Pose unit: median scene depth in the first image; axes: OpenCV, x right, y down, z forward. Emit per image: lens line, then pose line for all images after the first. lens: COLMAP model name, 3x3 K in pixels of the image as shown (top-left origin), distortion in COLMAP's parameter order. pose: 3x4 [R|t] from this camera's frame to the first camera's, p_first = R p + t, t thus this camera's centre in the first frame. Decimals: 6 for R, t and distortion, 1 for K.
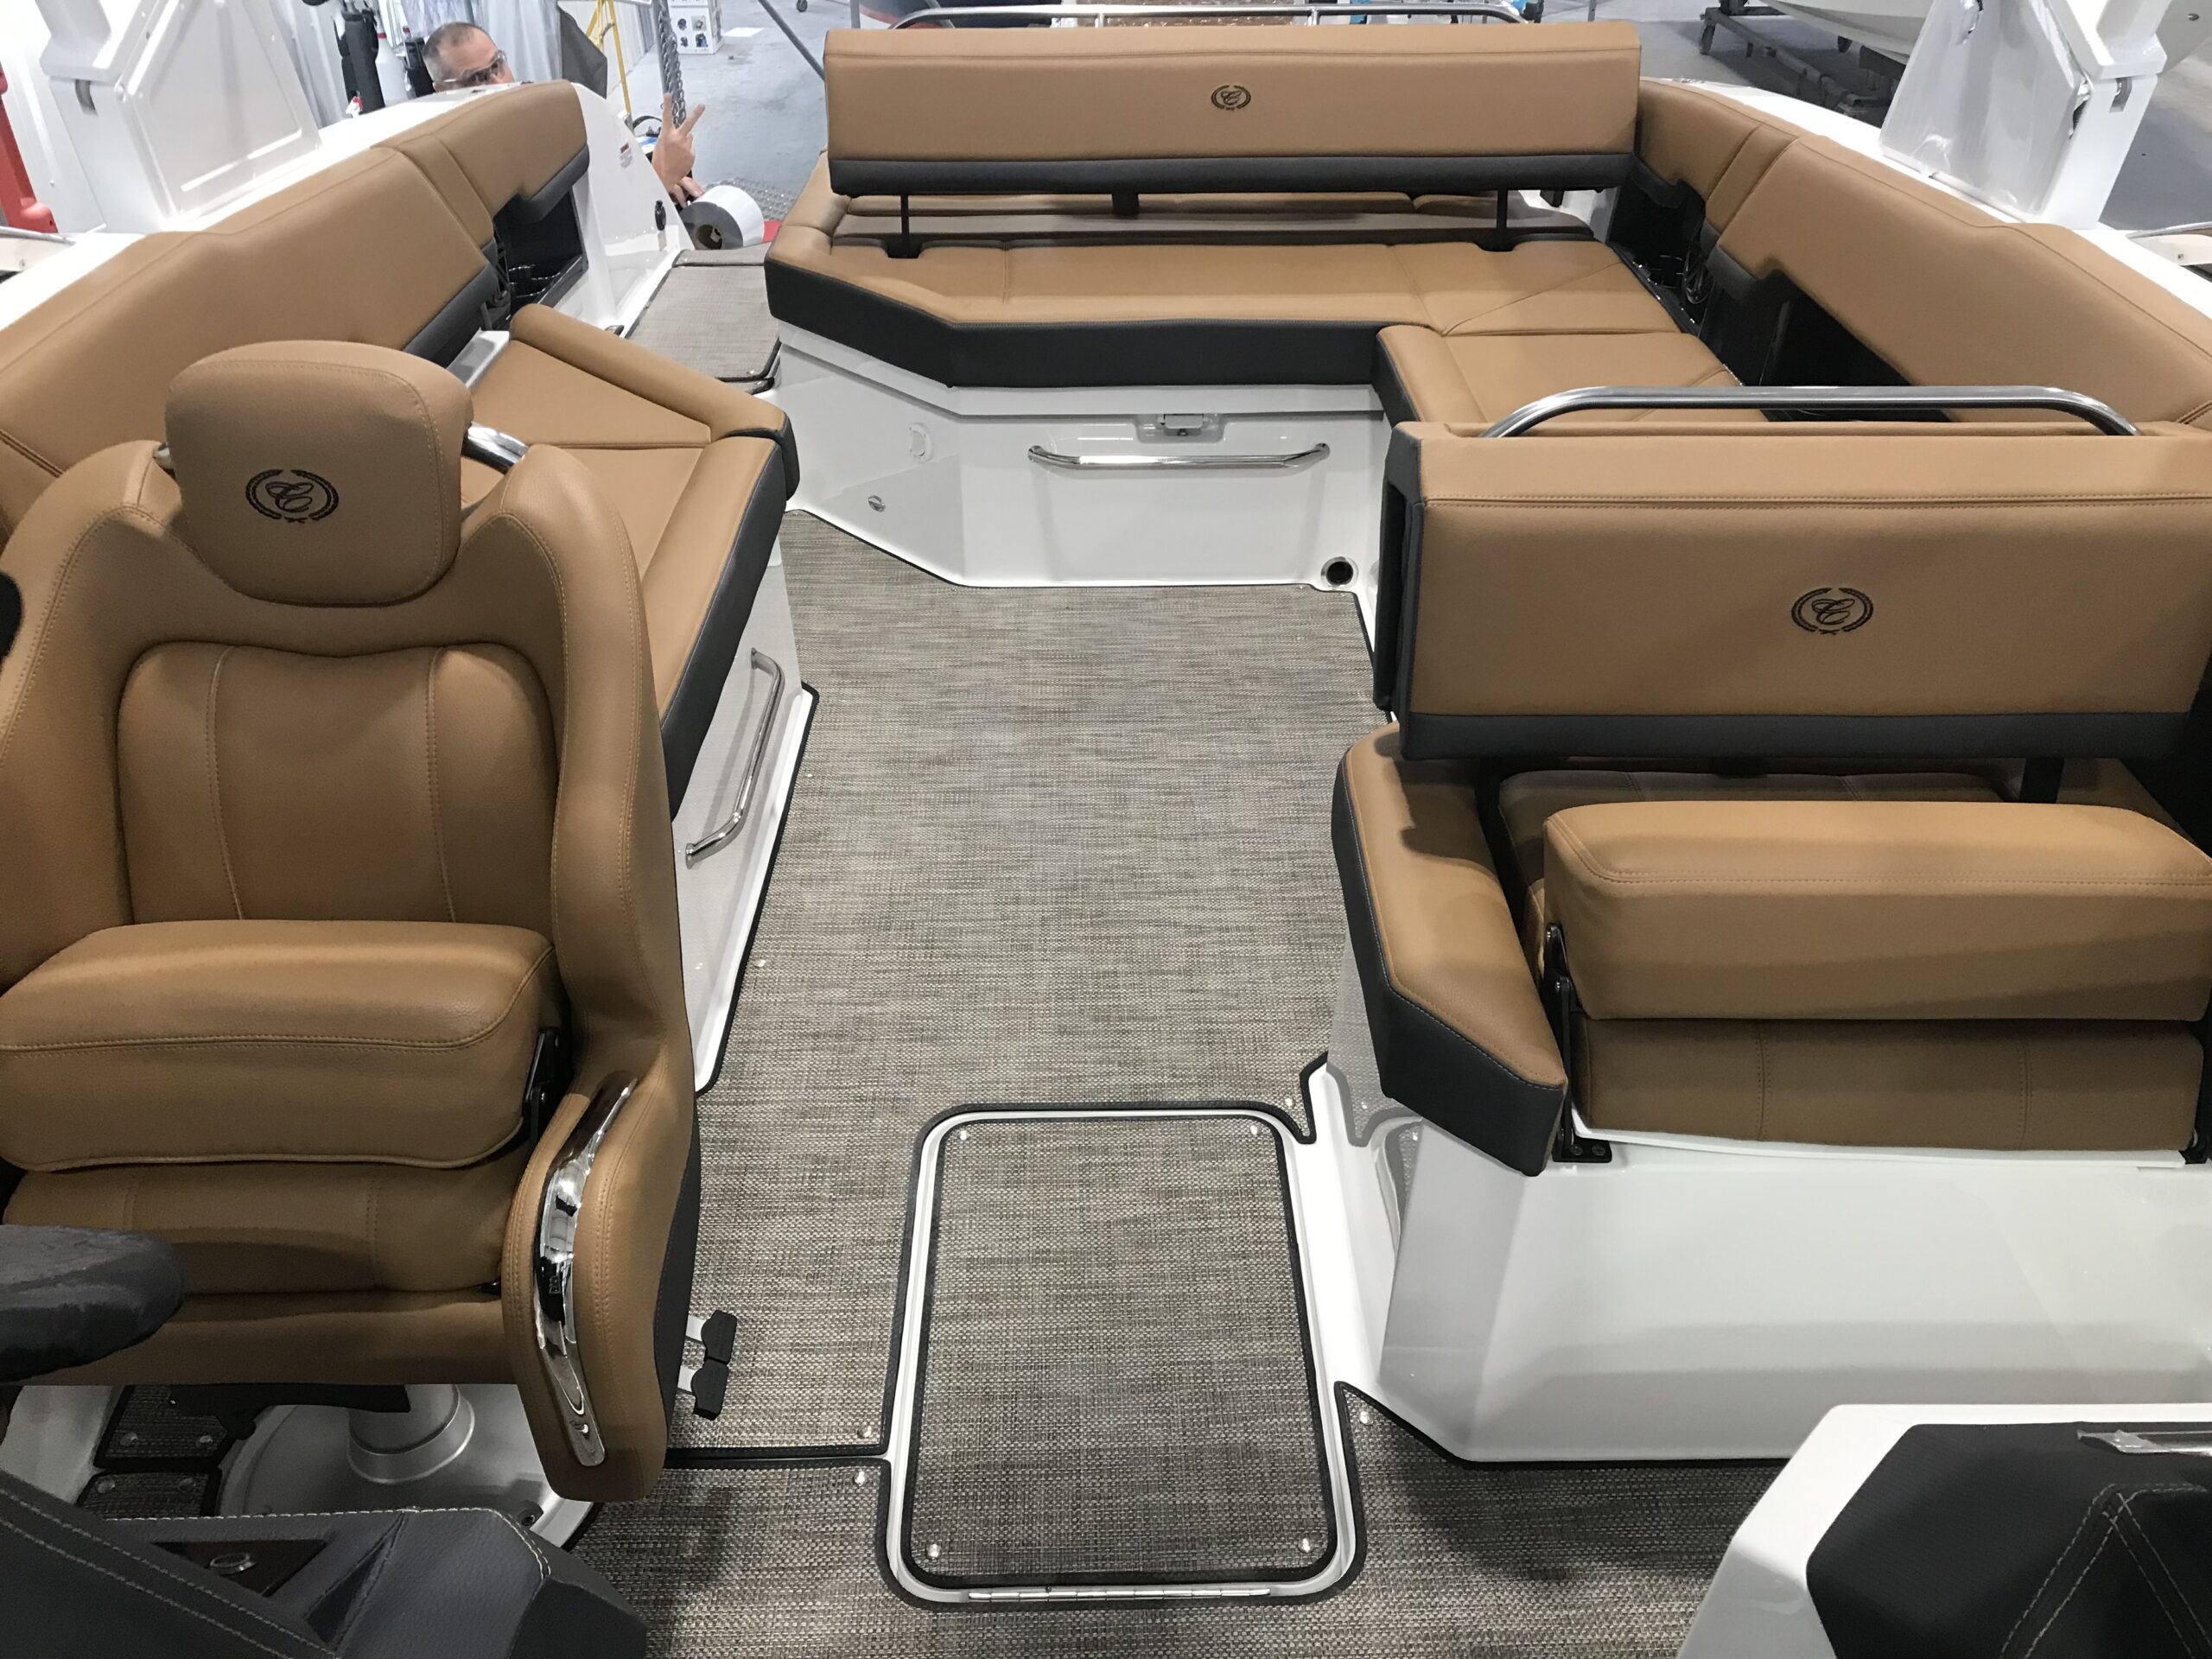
lens RADIAL K [[1780.1, 0, 1094.3], [0, 1780.1, 822.8], [0, 0, 1]] dist [0.082793, -0.111782]
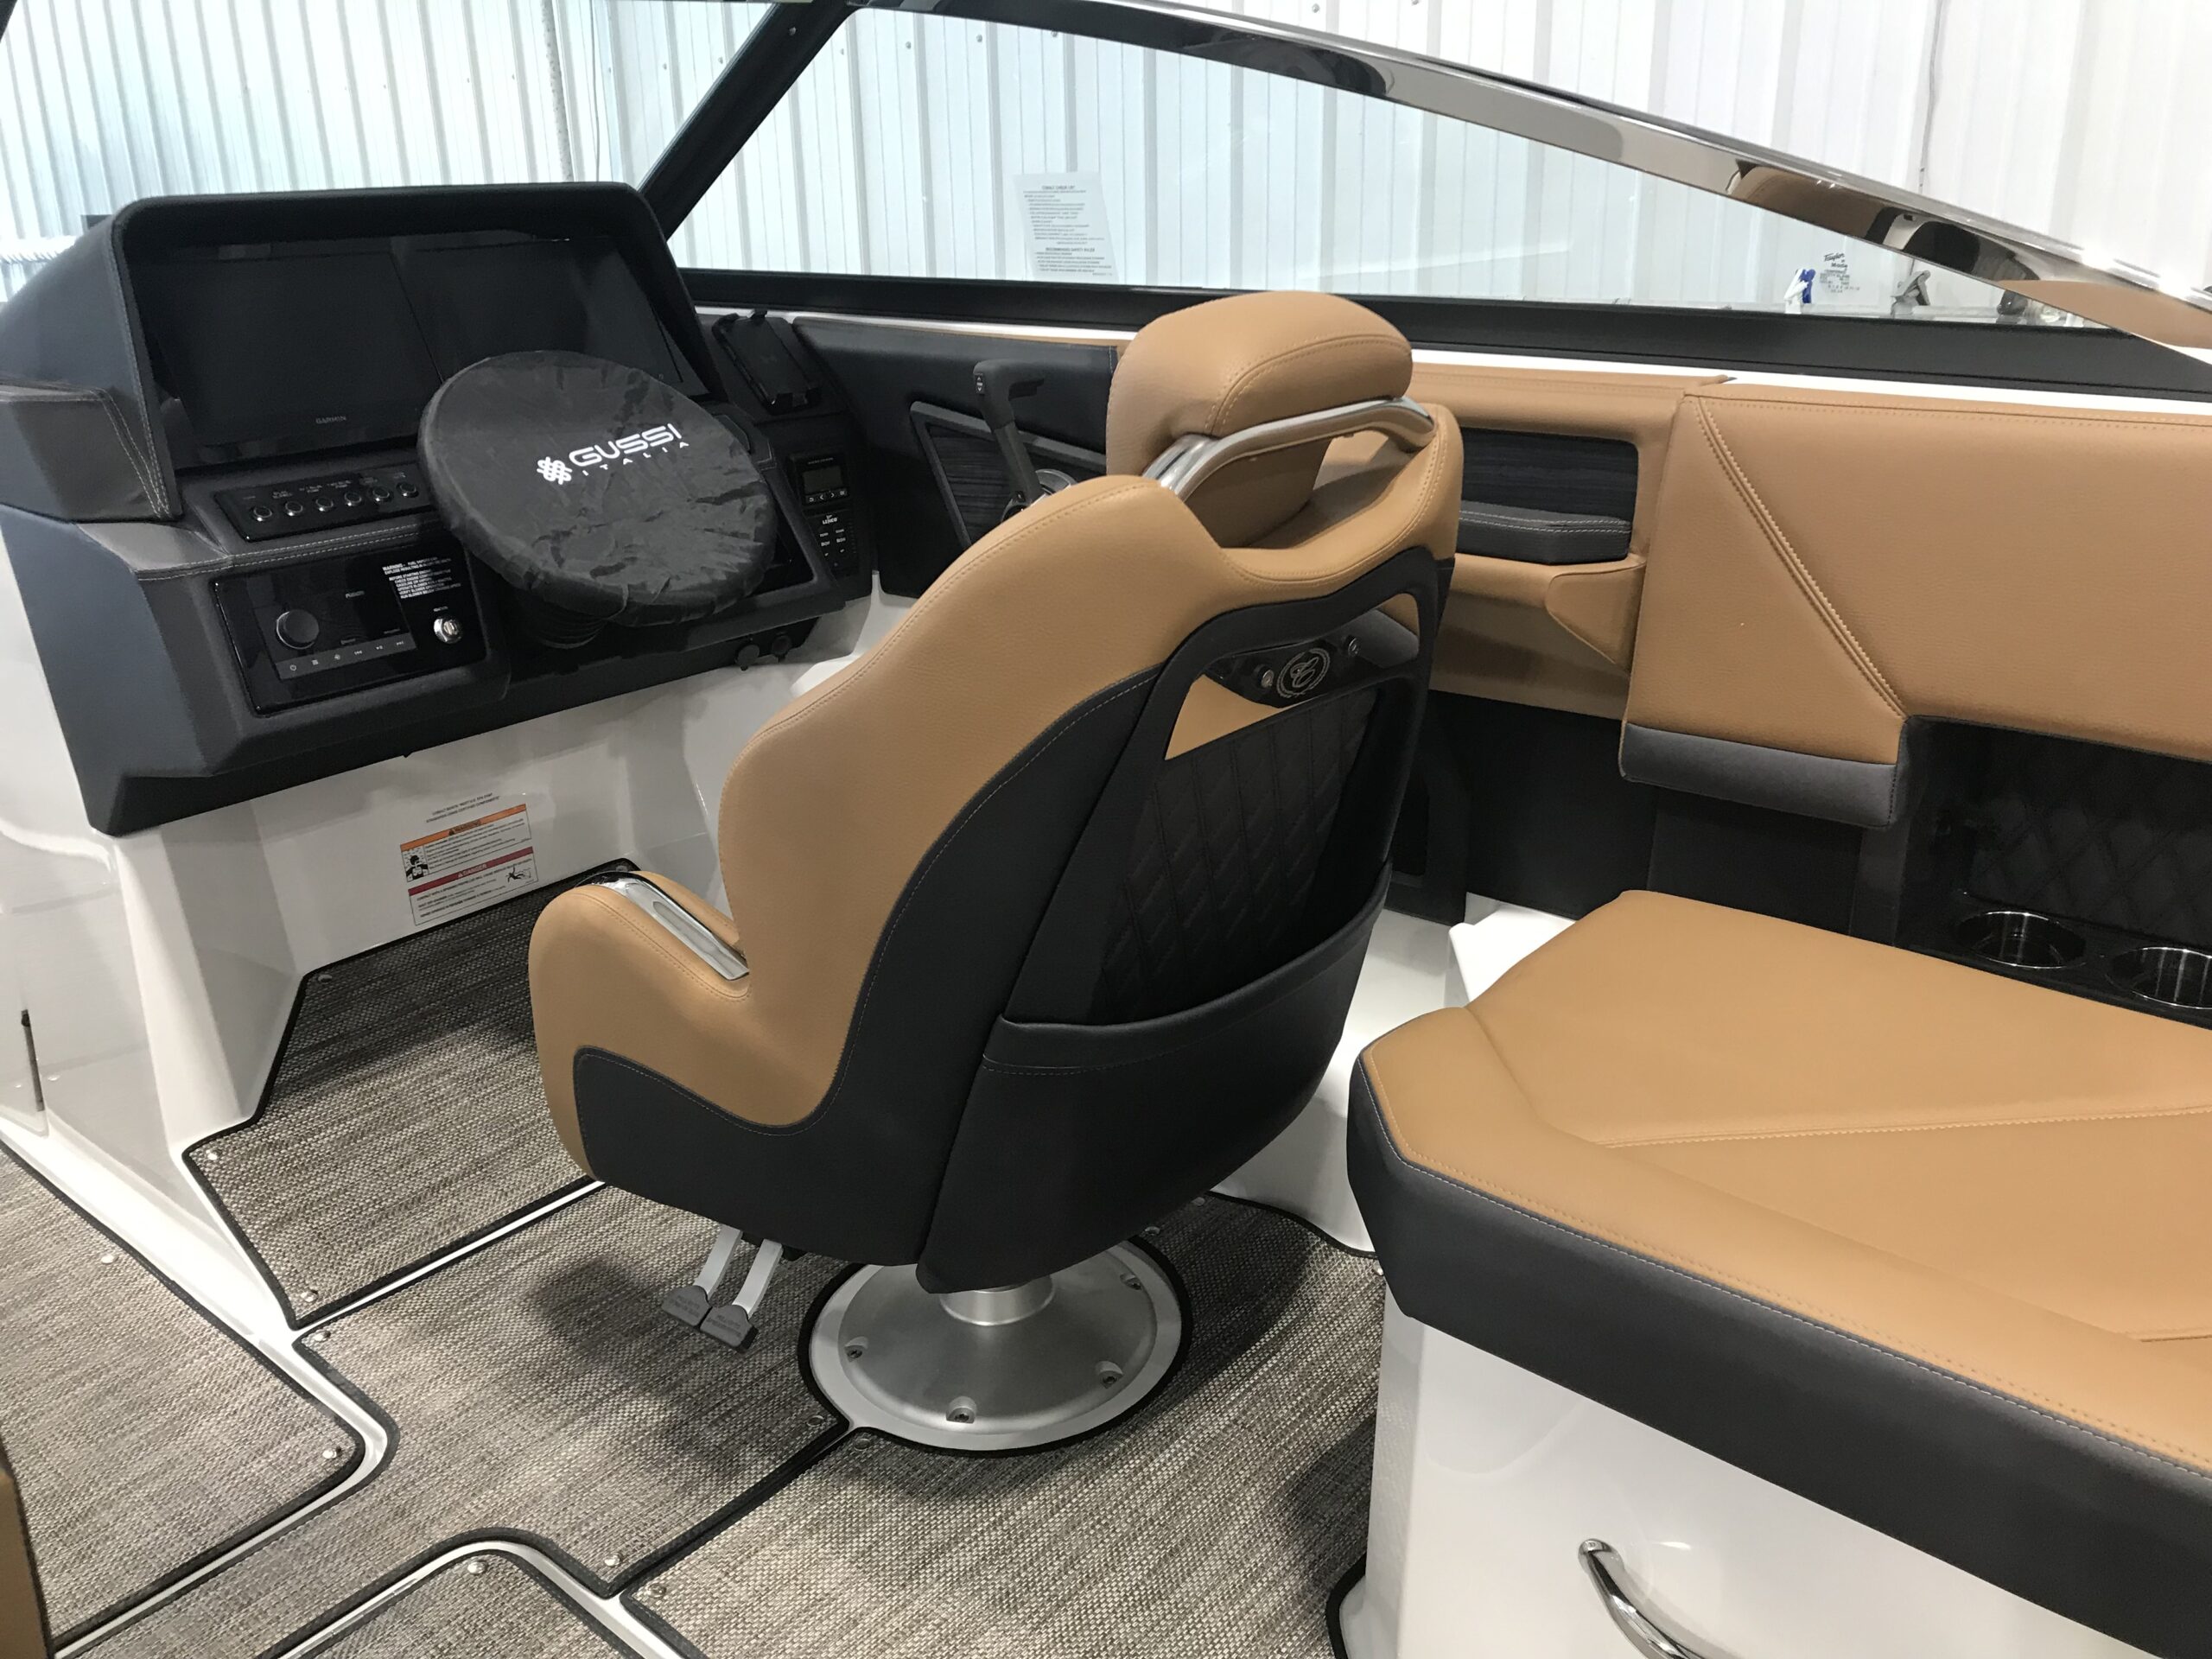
lens RADIAL K [[1796.7, 0, 1106.0], [0, 1796.7, 829.5], [0, 0, 1]] dist [-0.004673, 0.049631]
pose [[-0.641085, 0.290486, -0.710372, 0.124717], [-0.407879, 0.655104, 0.635982, -0.275243], [0.650111, 0.697465, -0.301494, 0.632612]]
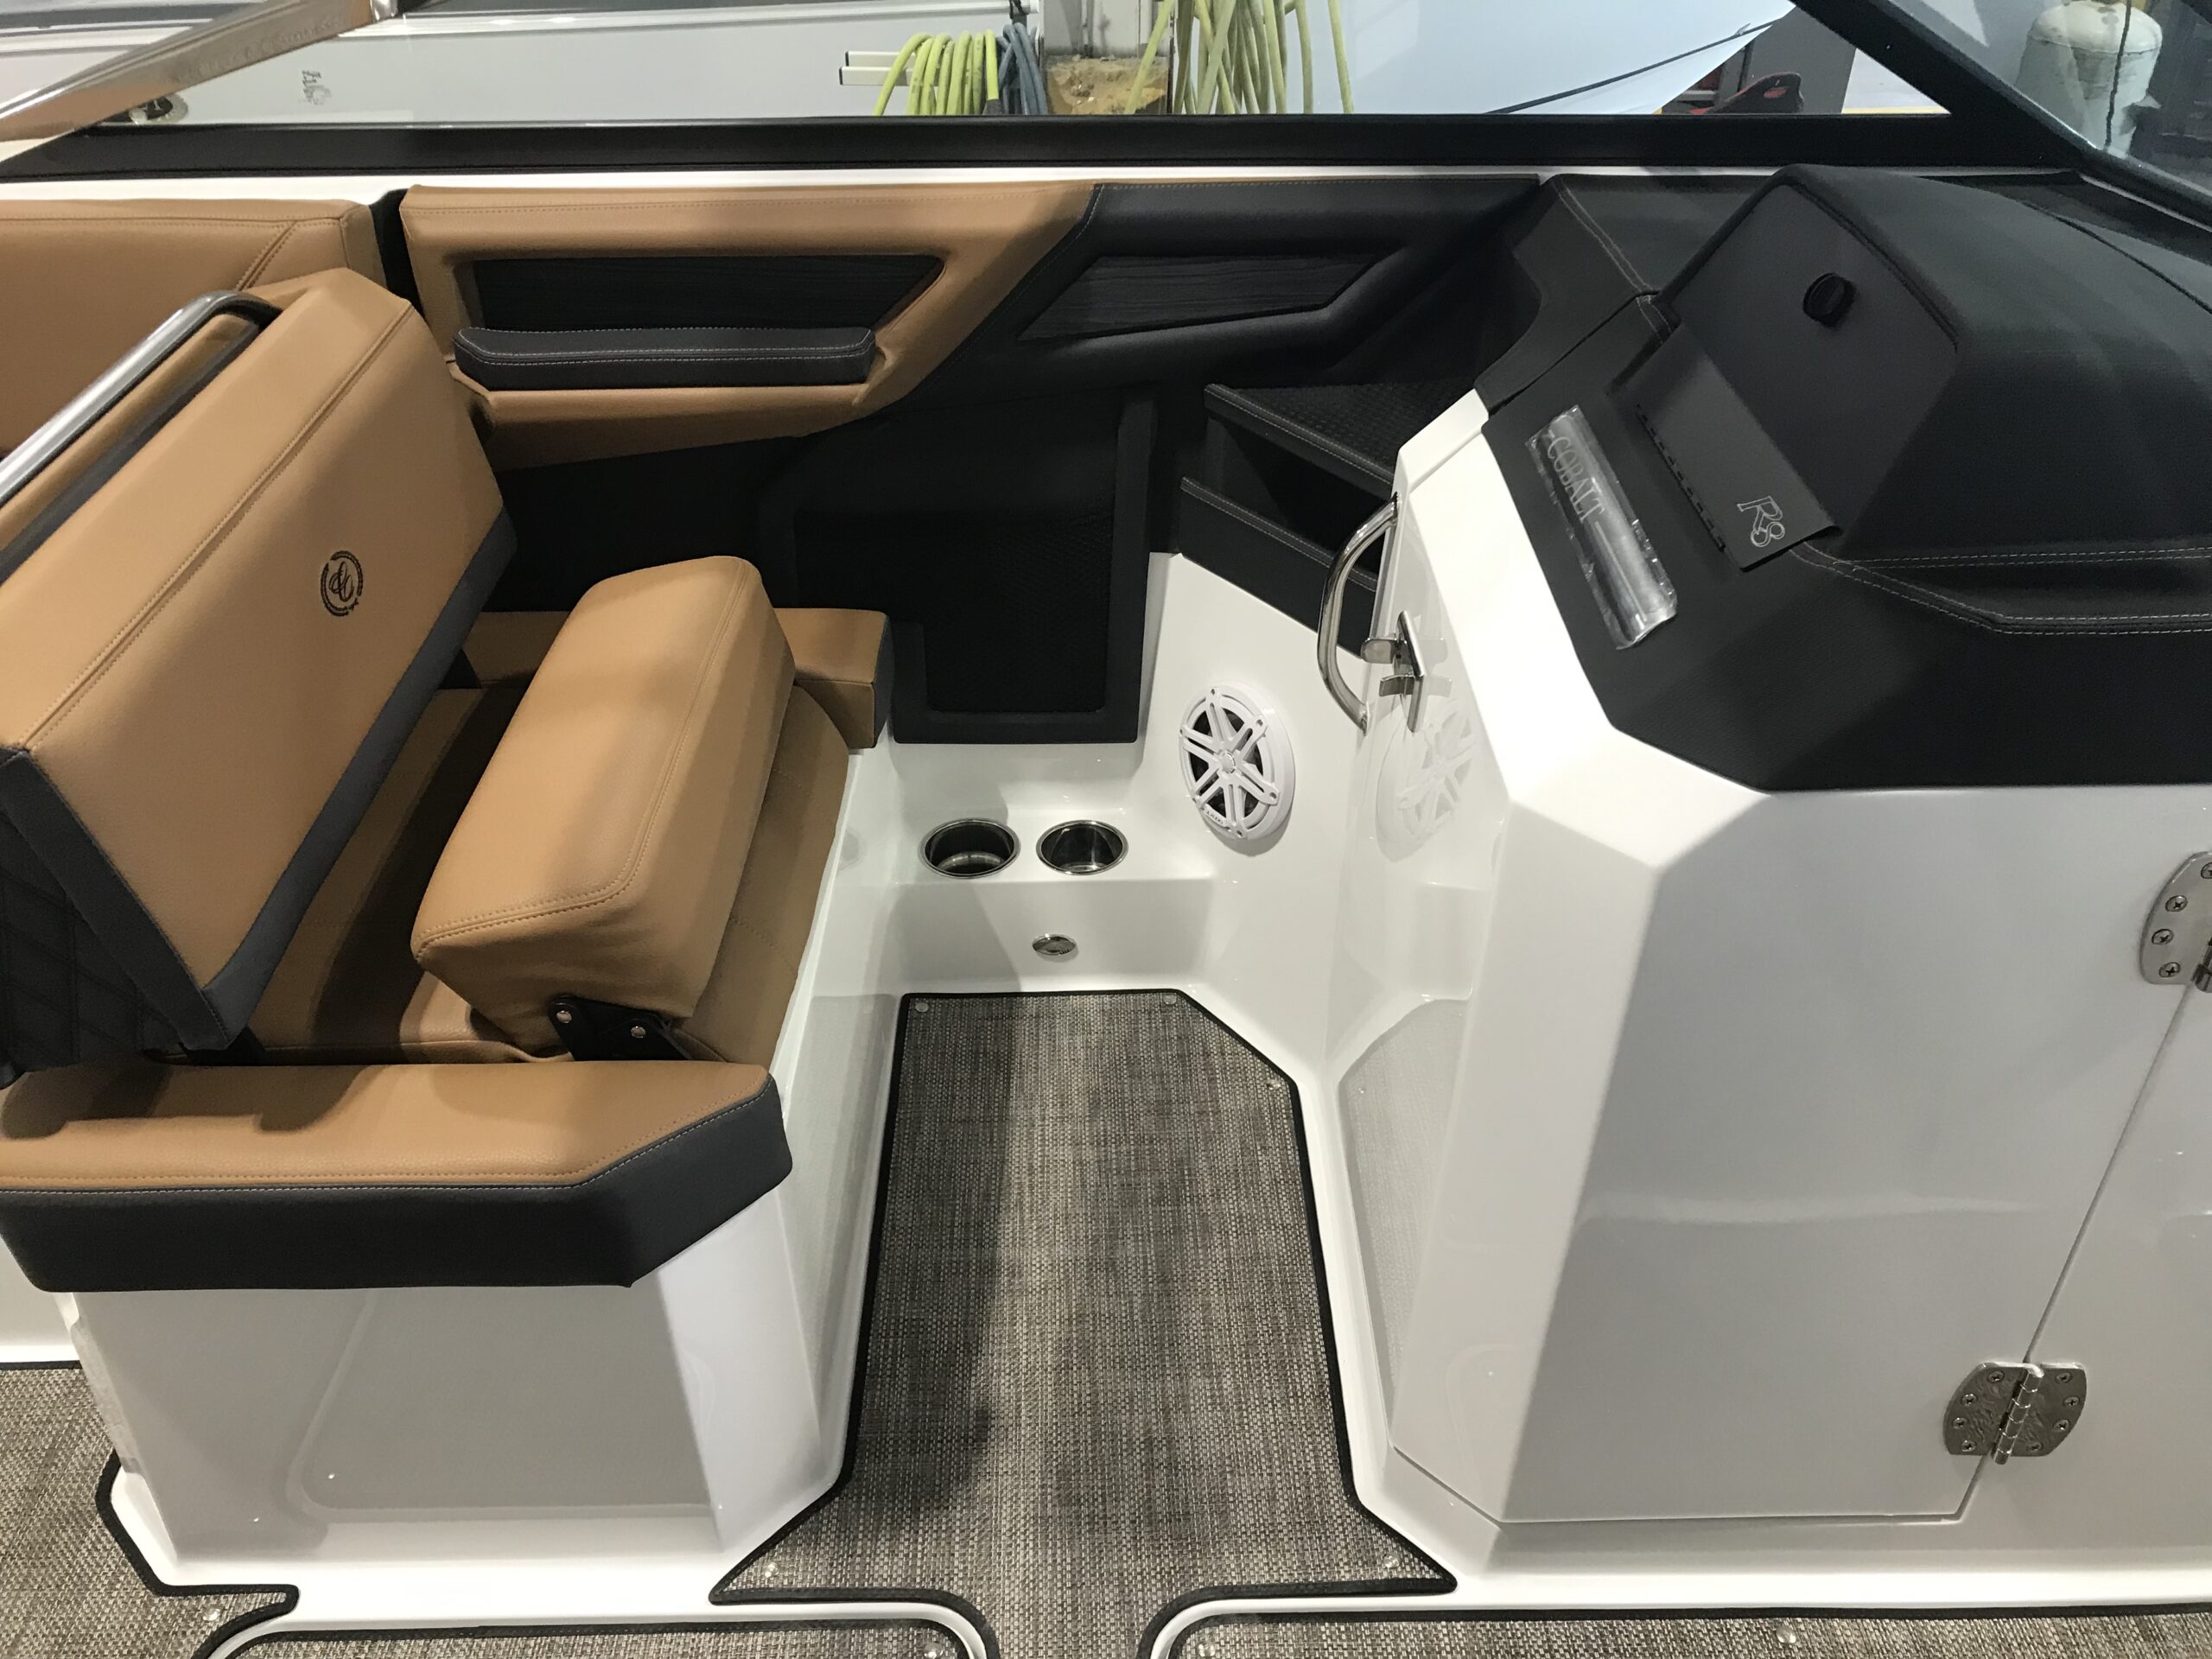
lens RADIAL K [[1780.1, 0, 1094.3], [0, 1780.1, 822.8], [0, 0, 1]] dist [0.082793, -0.111782]
pose [[-0.004038, -0.588233, 0.808682, -0.187356], [0.557175, 0.670205, 0.490287, -0.135972], [-0.830385, 0.452557, 0.325042, 0.239710]]
